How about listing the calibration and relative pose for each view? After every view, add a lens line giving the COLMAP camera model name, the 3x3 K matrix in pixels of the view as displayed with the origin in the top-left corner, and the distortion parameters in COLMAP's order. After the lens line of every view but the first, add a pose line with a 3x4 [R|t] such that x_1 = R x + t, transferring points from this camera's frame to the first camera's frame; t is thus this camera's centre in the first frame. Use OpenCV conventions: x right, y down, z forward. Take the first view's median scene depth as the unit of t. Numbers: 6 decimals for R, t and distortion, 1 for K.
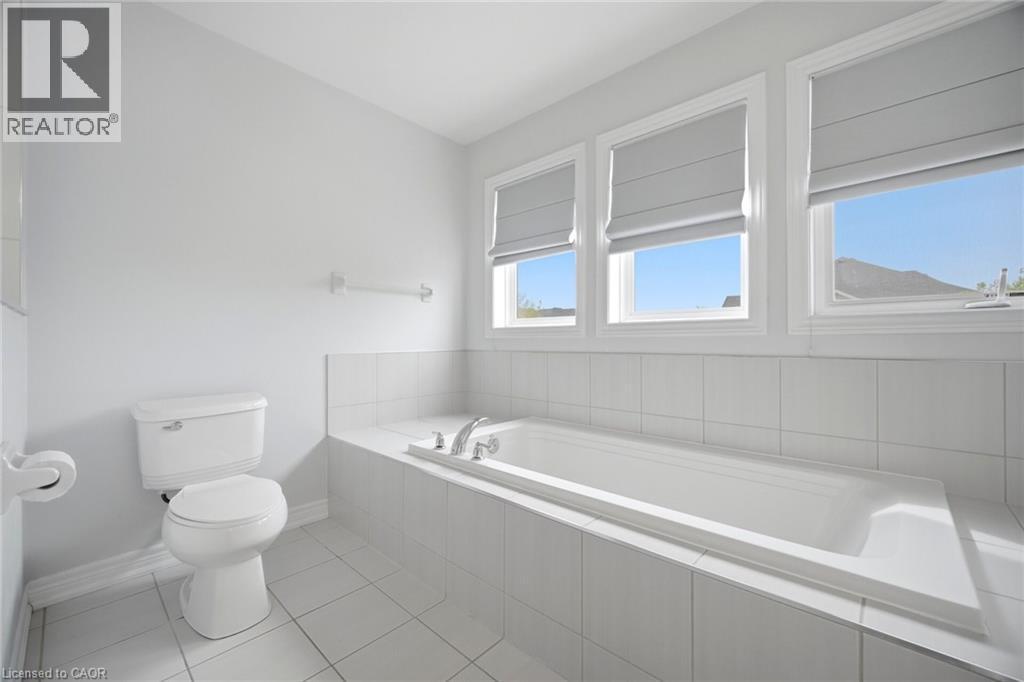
lens RADIAL K [[413.4, 0, 512.5], [0, 413.4, 339.0], [0, 0, 1]] dist [0.004572, 0.000698]
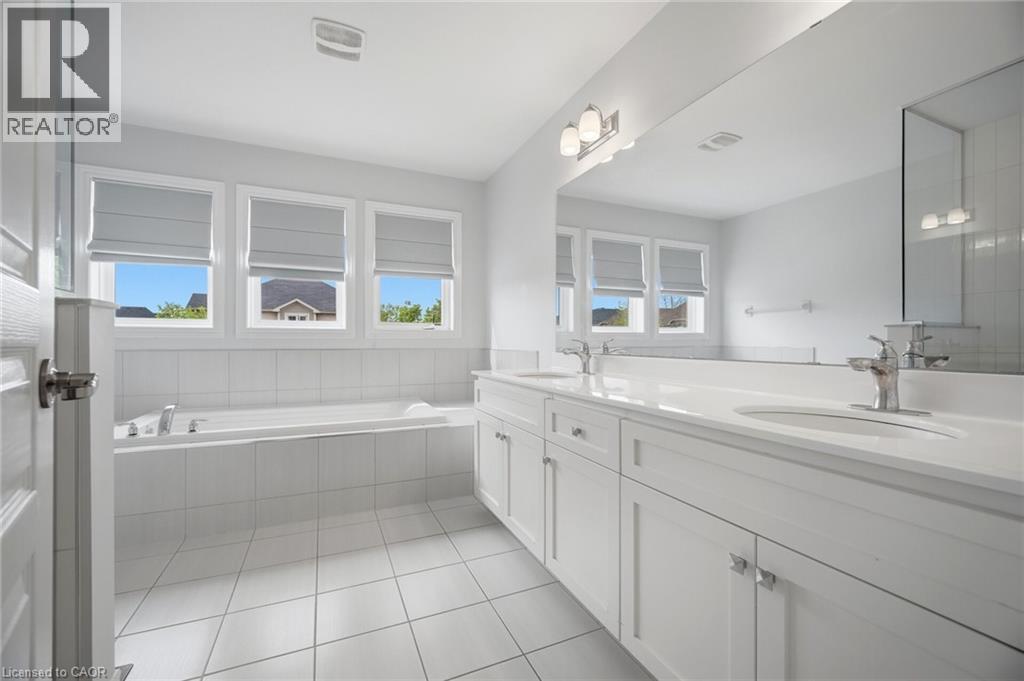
lens RADIAL K [[413.4, 0, 509.8], [0, 413.4, 342.1], [0, 0, 1]] dist [0.004572, 0.000698]
pose [[0.396932, 0.004363, 0.917838, -0.943775], [-0.009997, 0.999950, -0.000430, 0.001300], [-0.917793, -0.009005, 0.396956, -0.452984]]
